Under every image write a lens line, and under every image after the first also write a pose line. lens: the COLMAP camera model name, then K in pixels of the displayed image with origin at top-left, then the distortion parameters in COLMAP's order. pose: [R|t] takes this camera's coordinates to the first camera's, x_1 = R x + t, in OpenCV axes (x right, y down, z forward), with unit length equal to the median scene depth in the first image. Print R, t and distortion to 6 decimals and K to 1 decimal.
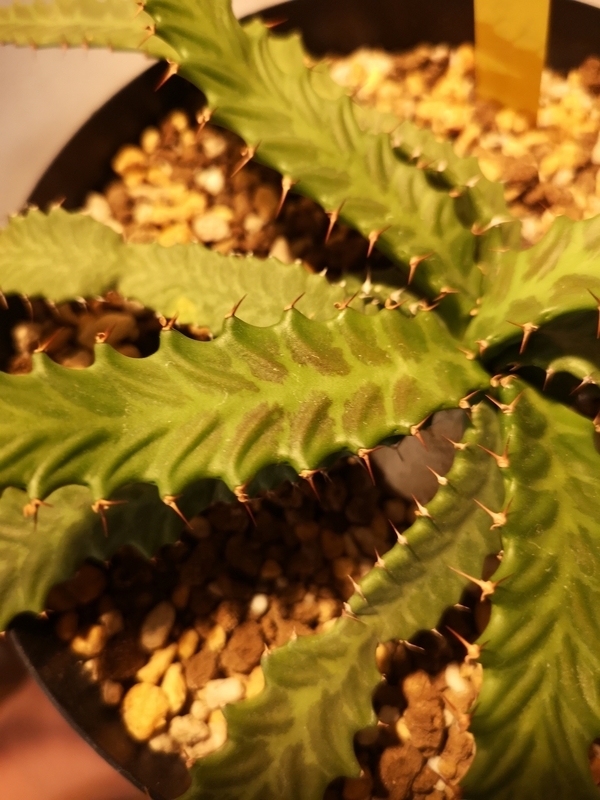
lens RADIAL K [[798.7, 0, 251.4], [0, 798.7, 413.8], [0, 0, 1]] dist [-0.082090, -0.001412]
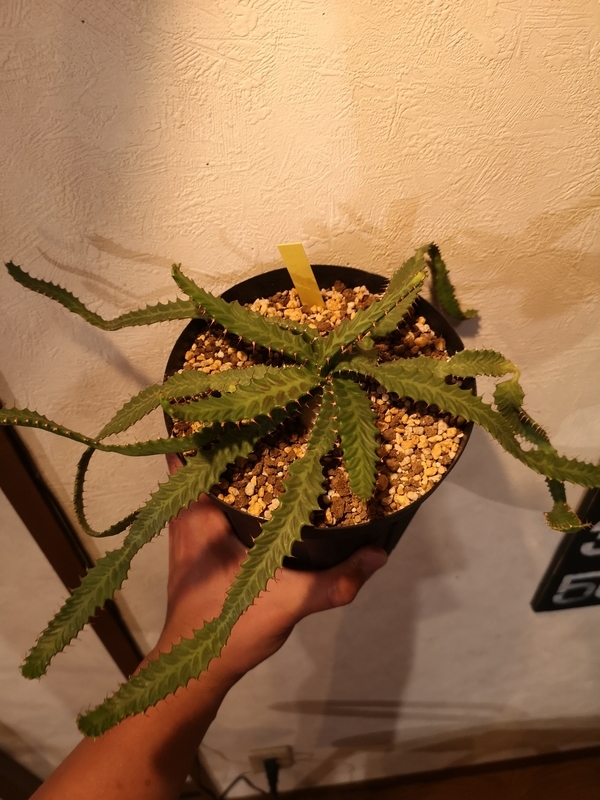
lens RADIAL K [[674.9, 0, 320.0], [0, 674.9, 402.5], [0, 0, 1]] dist [-0.055170, -0.002916]
pose [[0.939881, -0.264566, 0.215935, -0.387504], [0.309180, 0.927740, -0.209063, 0.655505], [-0.145021, 0.263257, 0.953764, -1.783823]]
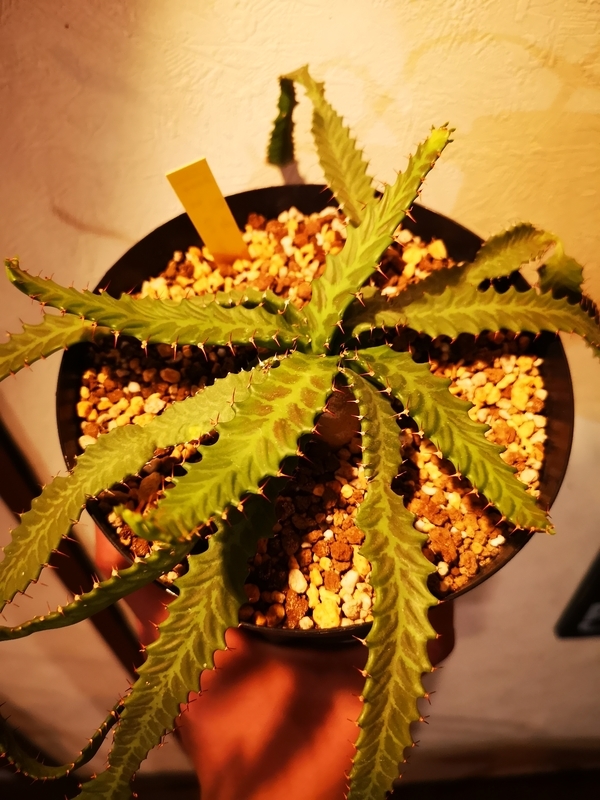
lens RADIAL K [[710.7, 0, 327.4], [0, 710.7, 388.1], [0, 0, 1]] dist [0.007489, 0.001541]
pose [[0.699769, -0.597499, 0.391560, -0.492295], [0.670646, 0.738279, -0.071960, 0.128948], [-0.246084, 0.312954, 0.917334, -0.675882]]
